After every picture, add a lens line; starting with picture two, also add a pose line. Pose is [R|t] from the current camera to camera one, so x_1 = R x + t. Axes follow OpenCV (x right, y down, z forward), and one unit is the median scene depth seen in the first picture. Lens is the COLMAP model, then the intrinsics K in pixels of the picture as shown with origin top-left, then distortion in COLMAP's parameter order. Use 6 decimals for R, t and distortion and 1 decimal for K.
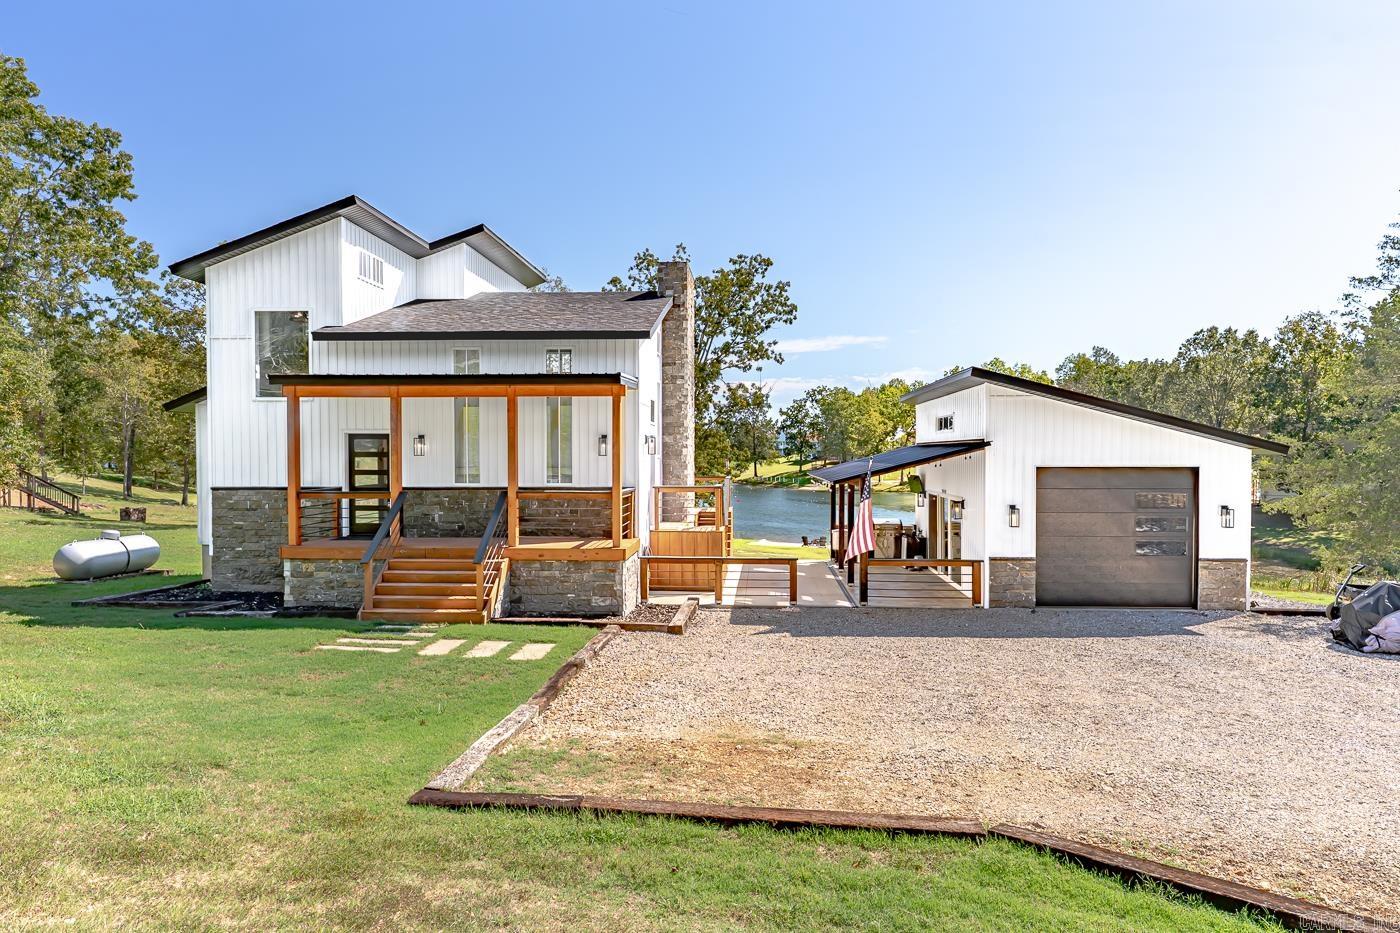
lens RADIAL K [[847.9, 0, 720.7], [0, 847.9, 469.3], [0, 0, 1]] dist [0.000162, 0.001968]
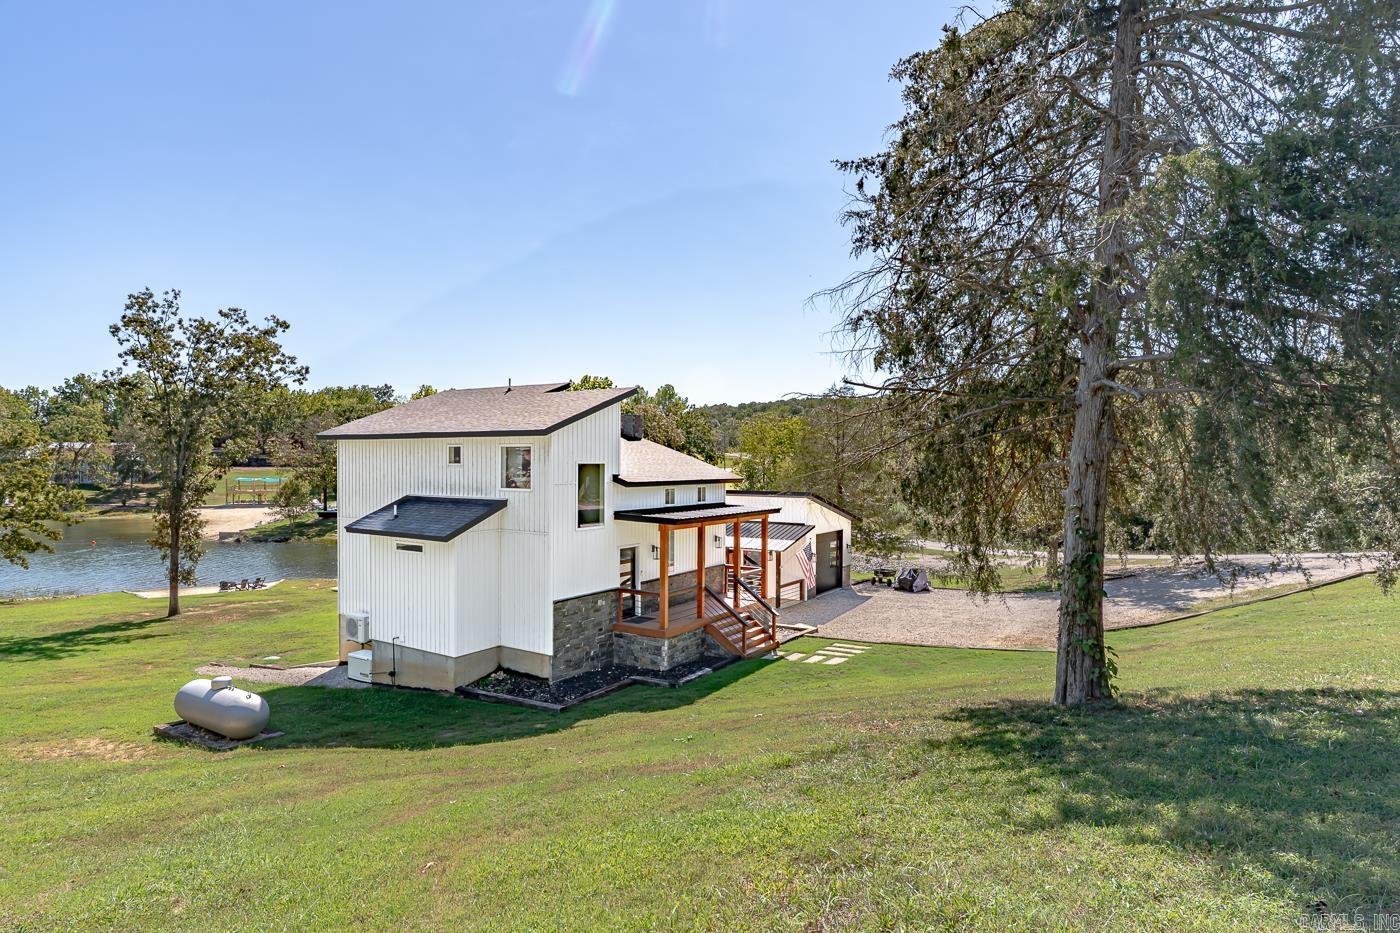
lens RADIAL K [[760.8, 0, 700.0], [0, 760.8, 466.5], [0, 0, 1]] dist [-0.002527, -0.000602]
pose [[0.506845, -0.004556, 0.862025, -1.452950], [0.013946, 0.999898, -0.002916, -0.172338], [-0.861924, 0.013500, 0.506857, 0.227686]]
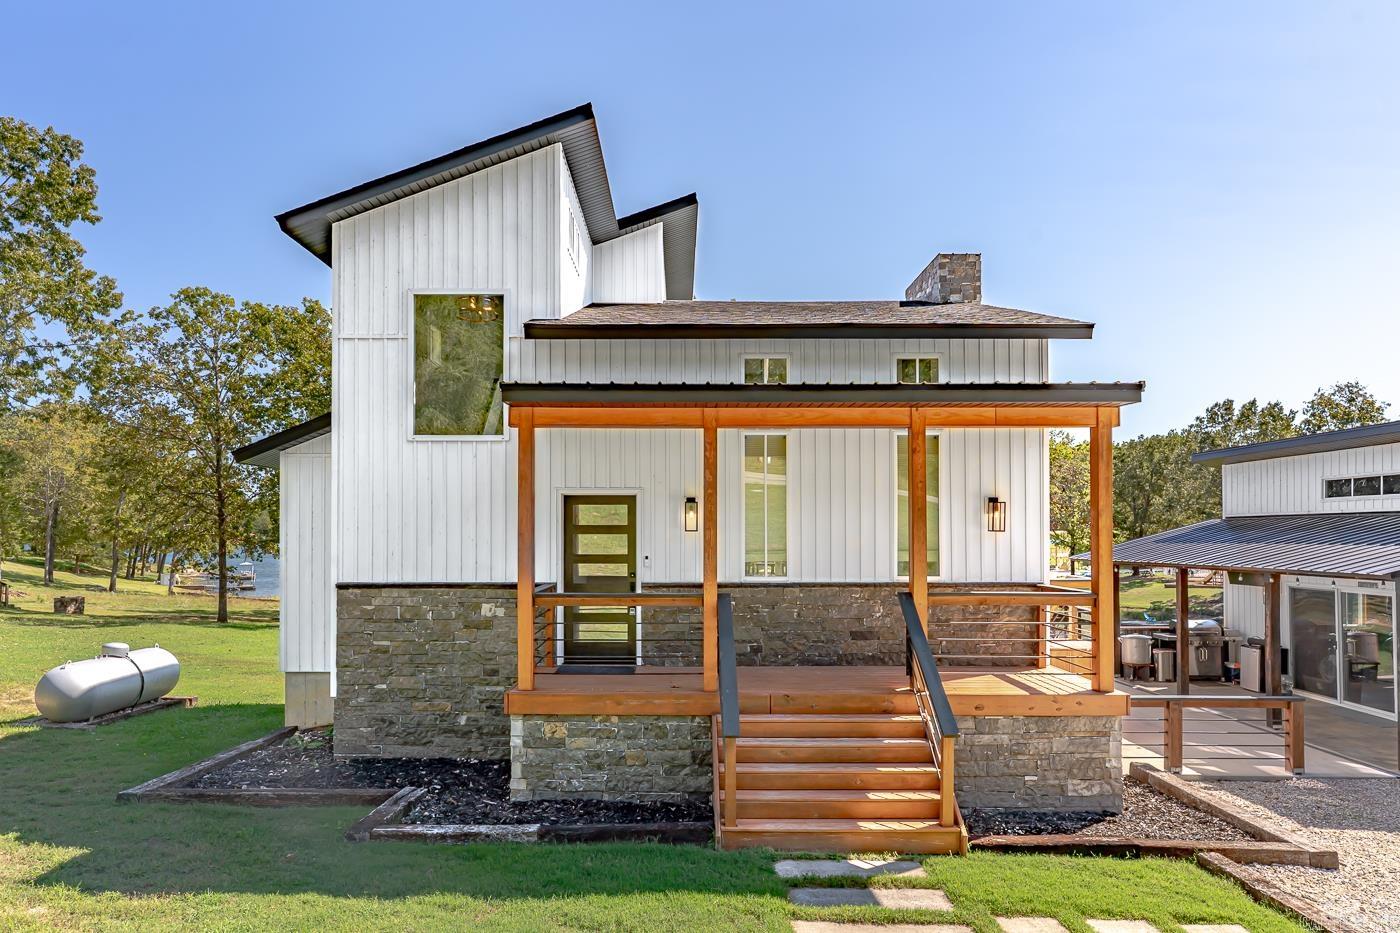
lens RADIAL K [[855.9, 0, 674.1], [0, 855.9, 523.8], [0, 0, 1]] dist [0.003274, 0.001954]
pose [[0.999452, 0.000397, 0.033106, -0.376221], [0.000650, 0.999500, -0.031626, -0.001942], [-0.033102, 0.031630, 0.998951, 0.378014]]
